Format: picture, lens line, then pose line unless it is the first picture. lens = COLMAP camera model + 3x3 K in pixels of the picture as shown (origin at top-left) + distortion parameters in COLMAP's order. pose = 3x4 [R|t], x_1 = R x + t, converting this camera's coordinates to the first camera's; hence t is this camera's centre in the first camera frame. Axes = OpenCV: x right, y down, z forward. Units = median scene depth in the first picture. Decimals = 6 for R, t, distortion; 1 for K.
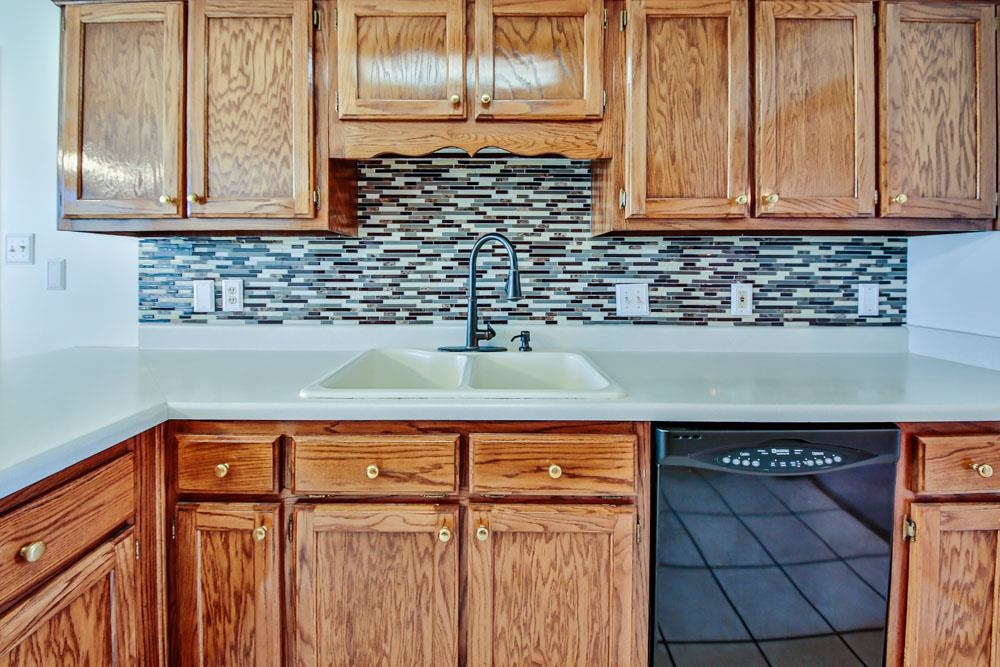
lens RADIAL K [[381.7, 0, 474.7], [0, 381.7, 276.2], [0, 0, 1]] dist [-0.010067, -0.001124]
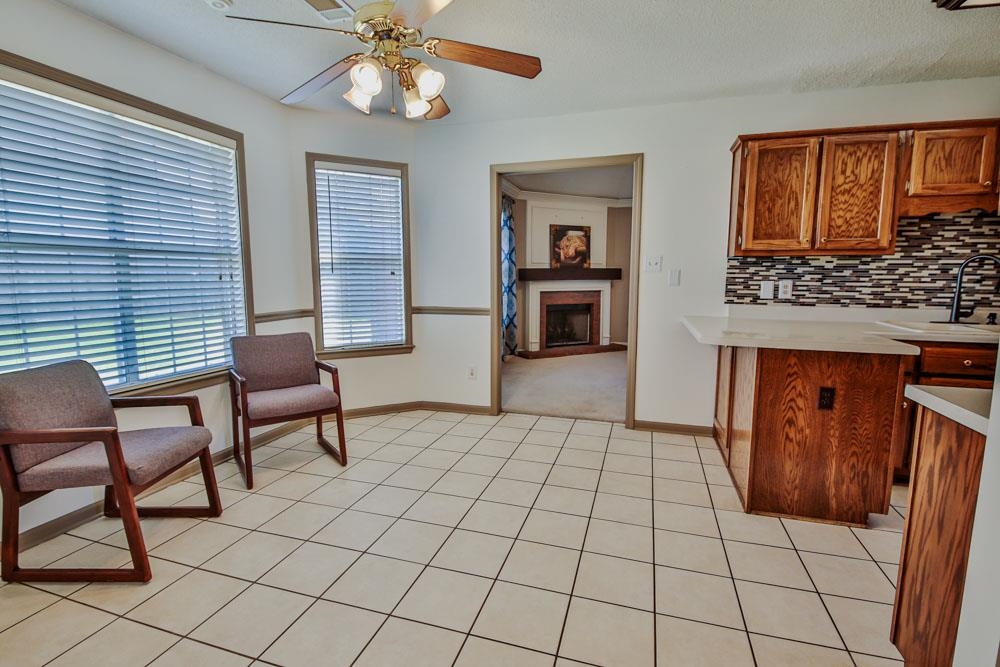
lens RADIAL K [[456.5, 0, 504.7], [0, 456.5, 330.8], [0, 0, 1]] dist [-0.006888, -0.001736]
pose [[0.960628, 0.035799, -0.275521, -1.305346], [-0.006682, 0.994354, 0.105900, 0.025321], [0.277757, -0.099889, 0.955444, -1.419885]]
